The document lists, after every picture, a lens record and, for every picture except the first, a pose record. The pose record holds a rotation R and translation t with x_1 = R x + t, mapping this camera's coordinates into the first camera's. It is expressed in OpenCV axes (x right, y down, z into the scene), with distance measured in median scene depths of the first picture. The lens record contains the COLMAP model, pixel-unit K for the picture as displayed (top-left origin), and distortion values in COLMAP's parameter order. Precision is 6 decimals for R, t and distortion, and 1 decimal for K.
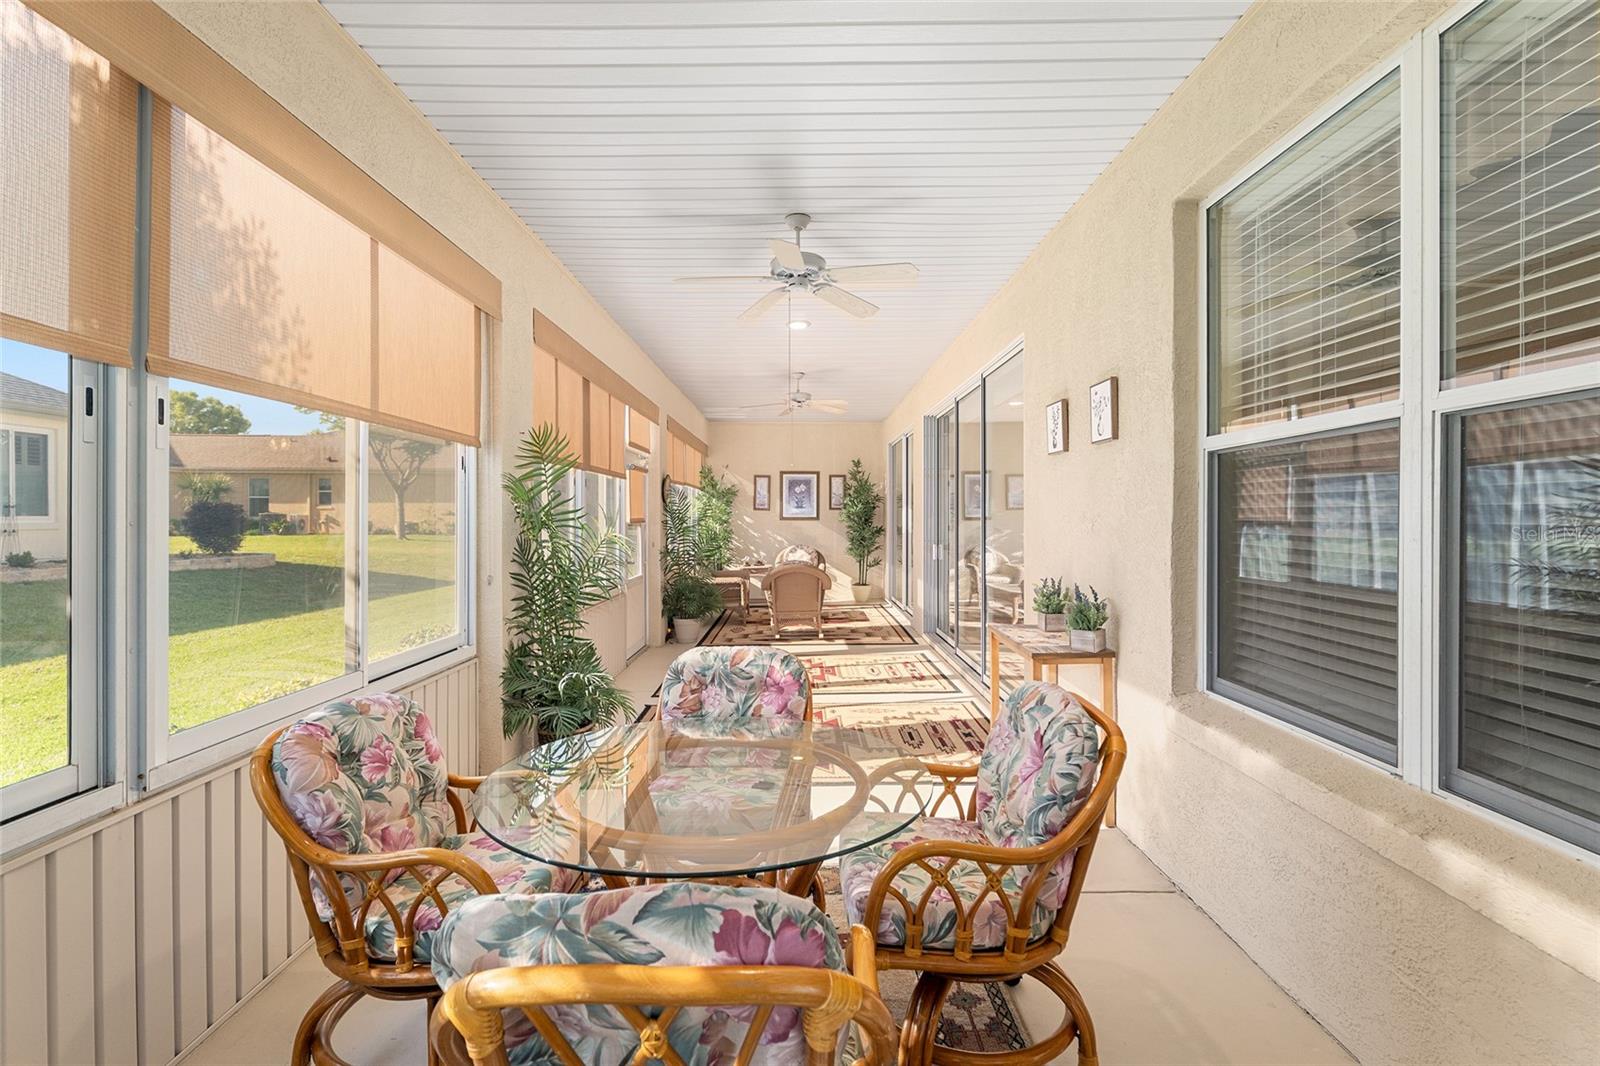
lens RADIAL K [[694.9, 0, 800.7], [0, 694.9, 521.8], [0, 0, 1]] dist [-0.000214, 0.000003]
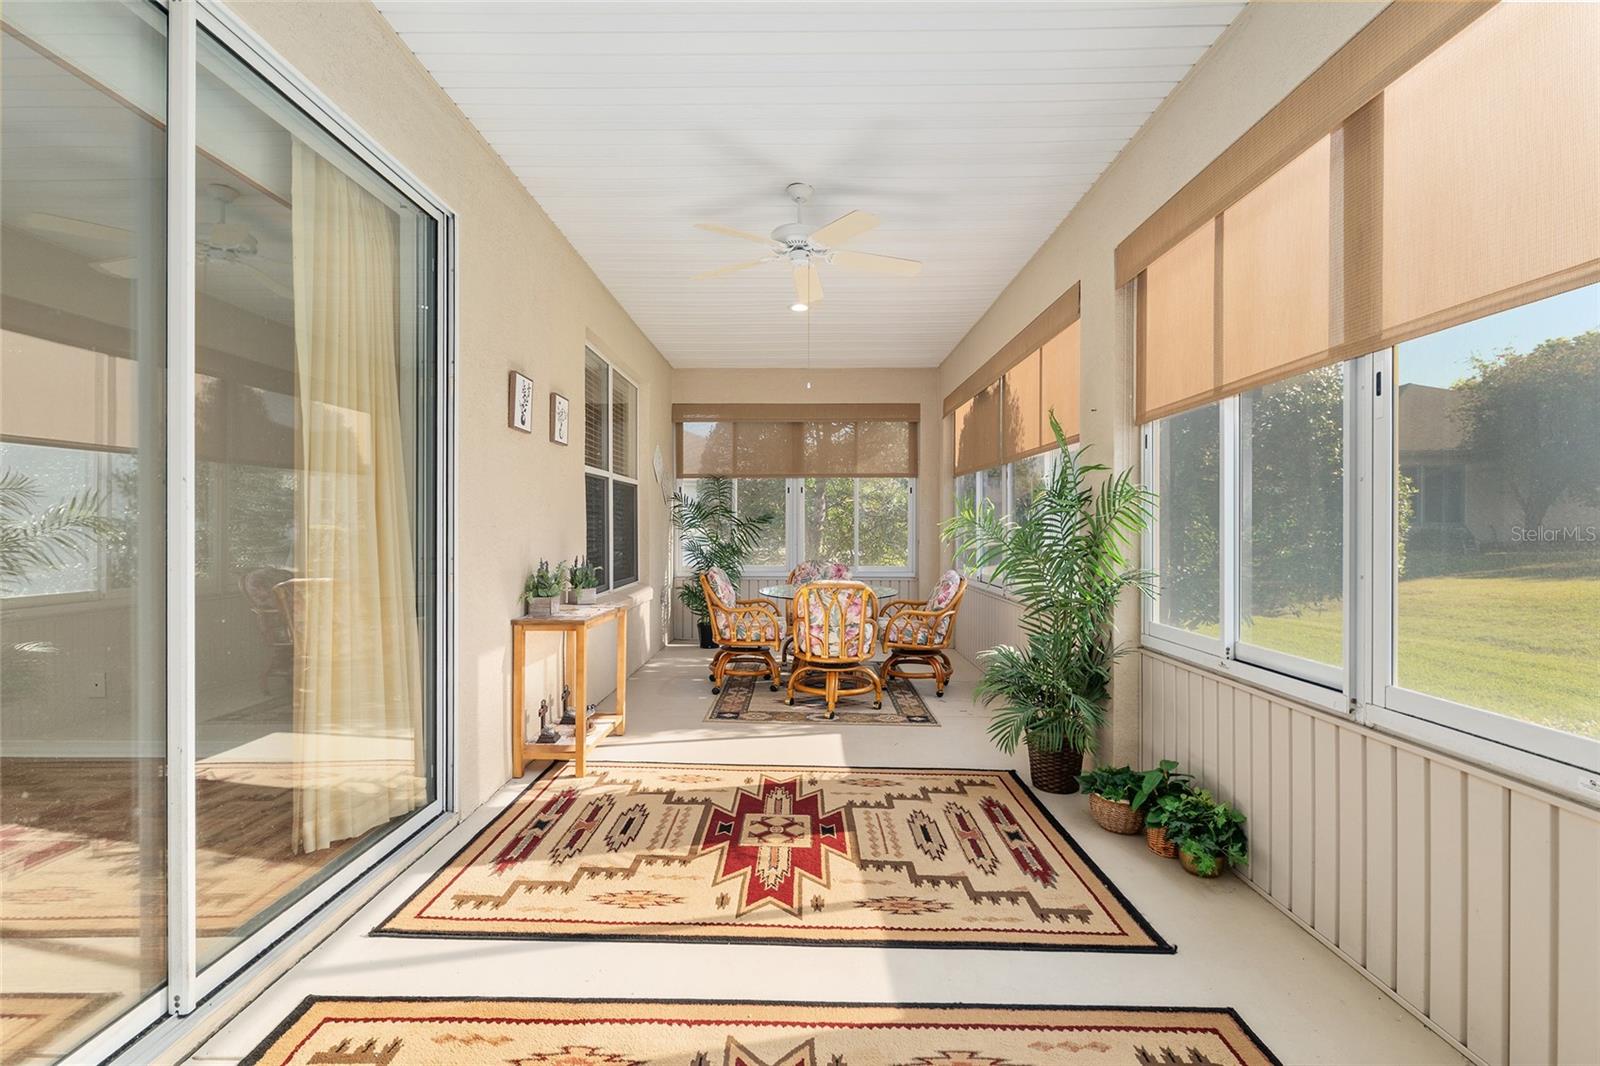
lens RADIAL K [[718.3, 0, 797.9], [0, 718.3, 529.2], [0, 0, 1]] dist [-0.004567, -0.001035]
pose [[-0.999896, 0.010055, 0.010350, -0.011455], [0.010143, 0.999912, 0.008505, 0.025779], [-0.010263, 0.008610, -0.999910, 1.691037]]
